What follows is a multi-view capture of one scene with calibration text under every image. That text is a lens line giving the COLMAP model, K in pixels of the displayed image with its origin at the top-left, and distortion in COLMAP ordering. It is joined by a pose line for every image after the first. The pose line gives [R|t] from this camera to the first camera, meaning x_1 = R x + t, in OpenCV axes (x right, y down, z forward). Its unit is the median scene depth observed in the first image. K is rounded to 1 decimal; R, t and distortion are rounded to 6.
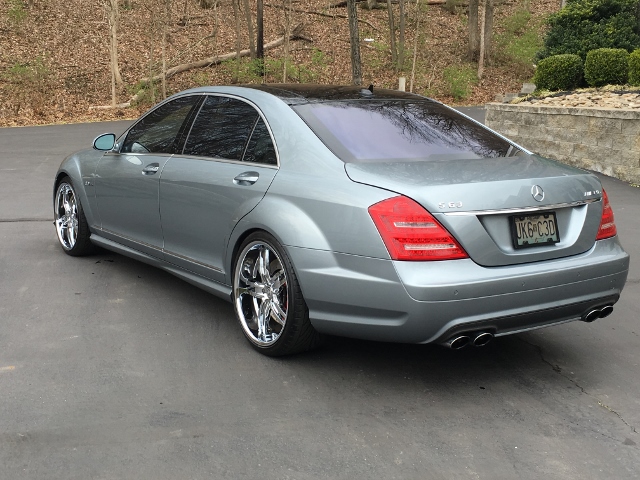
lens RADIAL K [[859.2, 0, 319.6], [0, 859.2, 241.0], [0, 0, 1]] dist [0.044371, 0.000000]
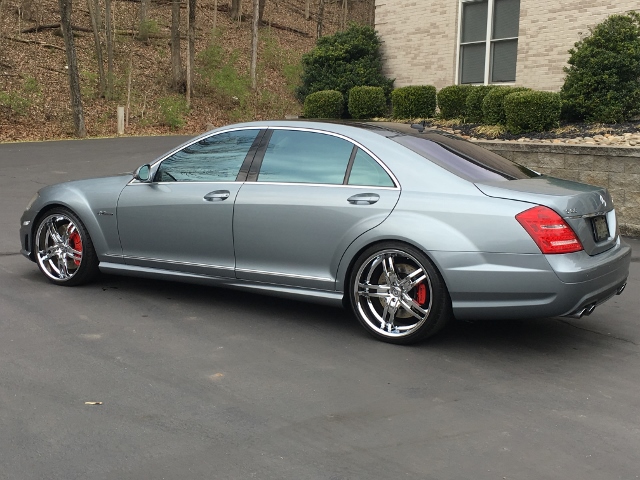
lens RADIAL K [[859.2, 0, 319.7], [0, 859.2, 238.9], [0, 0, 1]] dist [0.044371, 0.000000]
pose [[0.916076, -0.050048, 0.397868, -0.195490], [0.063678, 0.997747, -0.021110, 0.001182], [-0.395916, 0.044673, 0.917200, -0.021337]]
